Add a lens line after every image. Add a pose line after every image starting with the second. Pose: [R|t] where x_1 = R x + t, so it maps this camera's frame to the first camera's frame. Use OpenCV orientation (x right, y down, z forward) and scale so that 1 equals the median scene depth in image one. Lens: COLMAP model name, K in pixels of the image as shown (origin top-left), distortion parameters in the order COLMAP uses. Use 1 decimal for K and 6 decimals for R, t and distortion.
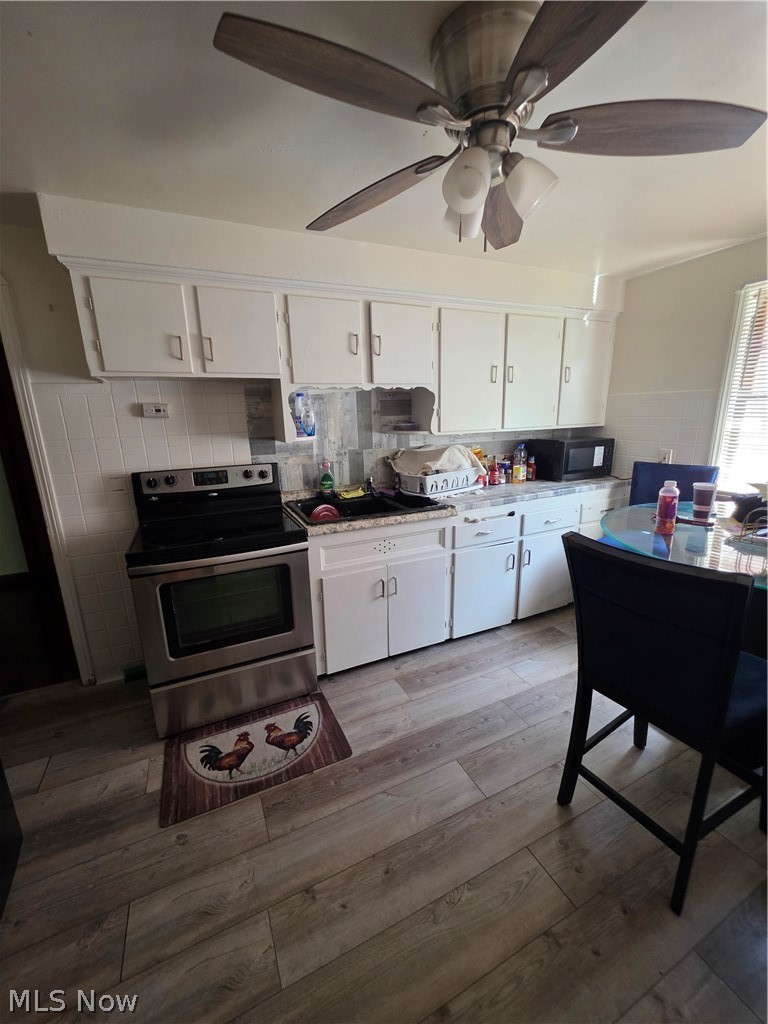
lens RADIAL K [[412.0, 0, 384.0], [0, 412.0, 512.0], [0, 0, 1]] dist [0.001082, 0.000120]
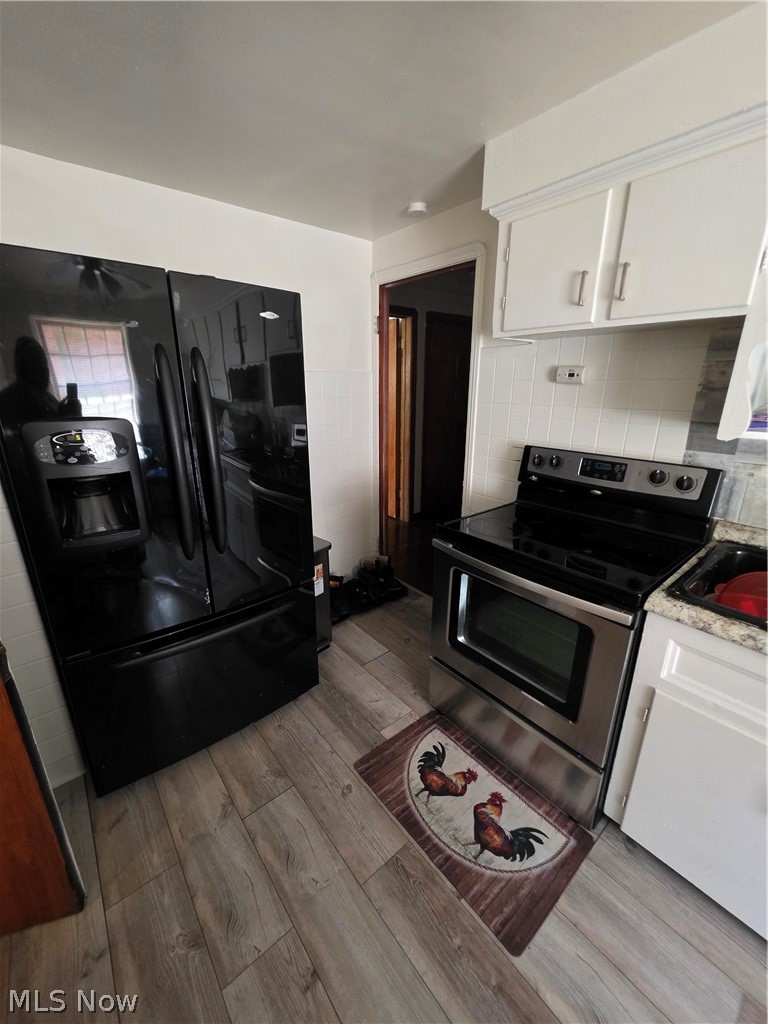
lens RADIAL K [[412.0, 0, 384.0], [0, 412.0, 512.0], [0, 0, 1]] dist [0.001082, 0.000120]
pose [[0.245991, 0.317292, -0.915868, 0.211184], [-0.230107, 0.937007, 0.262811, -0.136397], [0.941562, 0.146099, 0.303507, 0.499807]]
